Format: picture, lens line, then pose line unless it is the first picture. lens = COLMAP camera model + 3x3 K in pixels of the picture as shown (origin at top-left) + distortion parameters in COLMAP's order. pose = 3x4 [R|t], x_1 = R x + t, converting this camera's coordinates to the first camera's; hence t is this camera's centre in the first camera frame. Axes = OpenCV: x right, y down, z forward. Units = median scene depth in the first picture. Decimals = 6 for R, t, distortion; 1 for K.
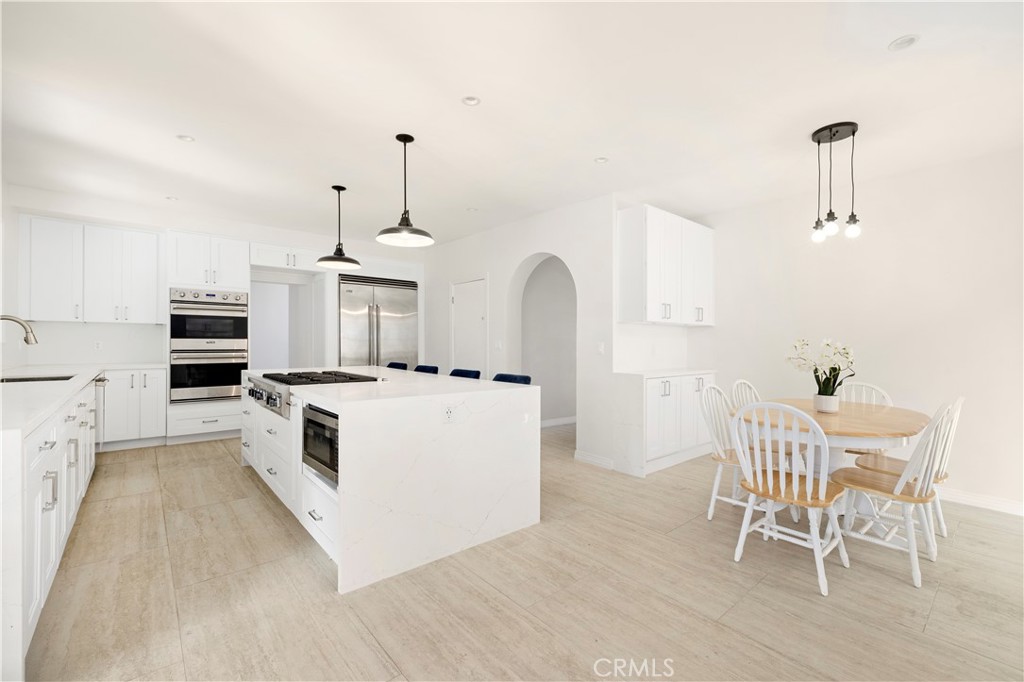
lens RADIAL K [[438.7, 0, 512.0], [0, 438.7, 341.0], [0, 0, 1]] dist [0.013527, 0.000019]
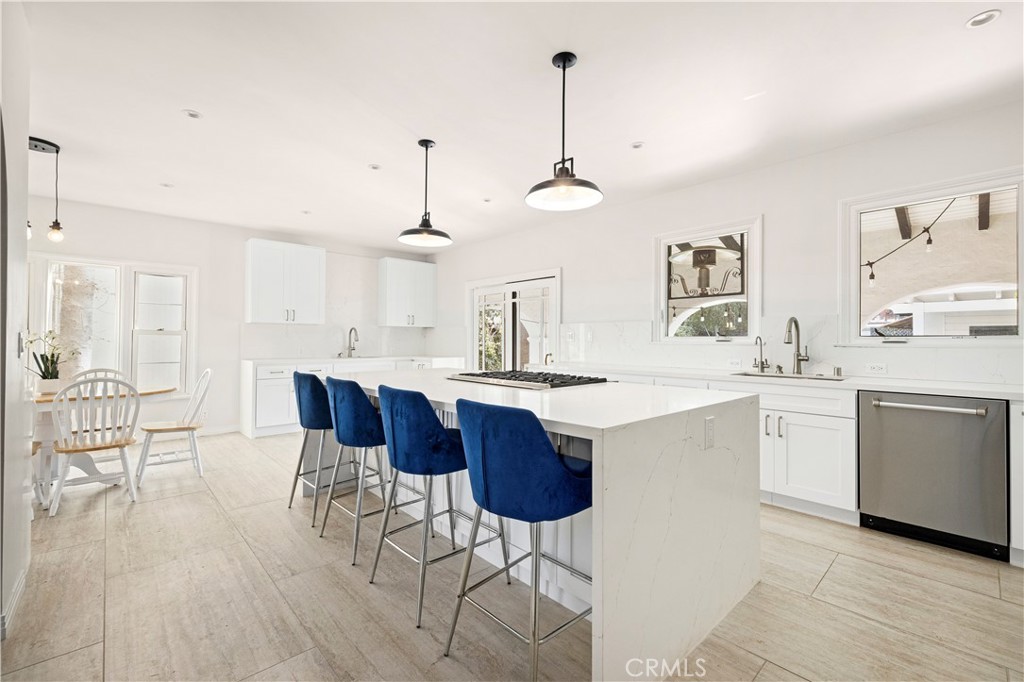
lens RADIAL K [[438.7, 0, 512.0], [0, 438.7, 341.0], [0, 0, 1]] dist [0.013527, 0.000019]
pose [[-0.999218, -0.009067, -0.038495, -0.420744], [-0.009050, 0.999959, -0.000622, 0.010071], [0.038499, -0.000273, -0.999259, 2.104595]]
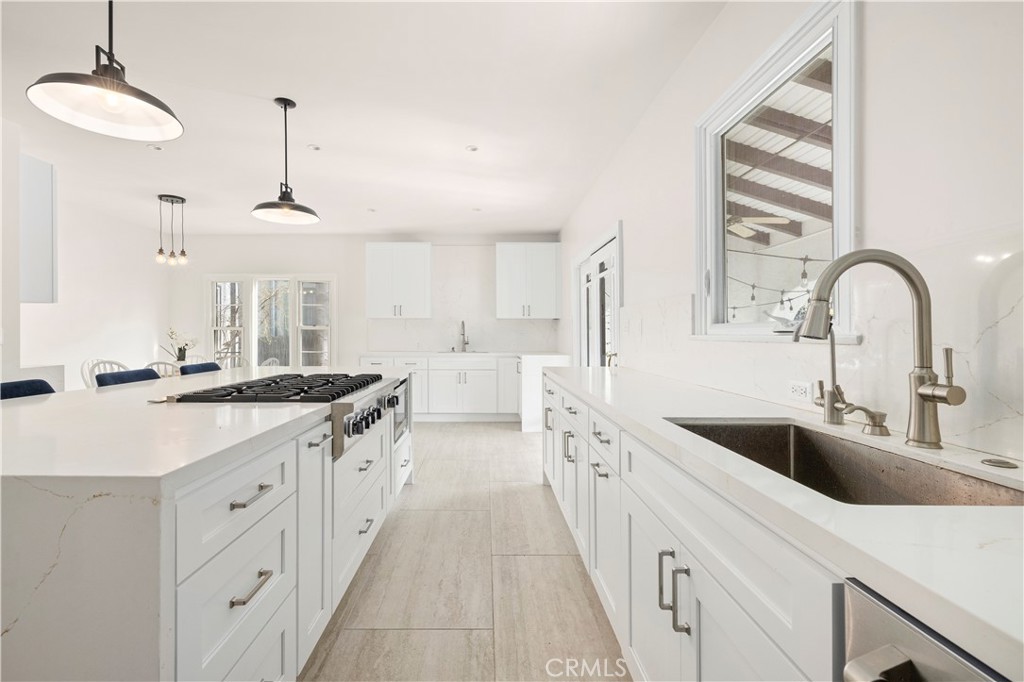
lens RADIAL K [[455.1, 0, 454.5], [0, 455.1, 335.2], [0, 0, 1]] dist [0.073119, -0.000056]
pose [[-0.718703, -0.007440, 0.695278, -1.175480], [-0.006580, 0.999971, 0.003898, 0.010019], [-0.695287, -0.001773, -0.718730, 1.481132]]
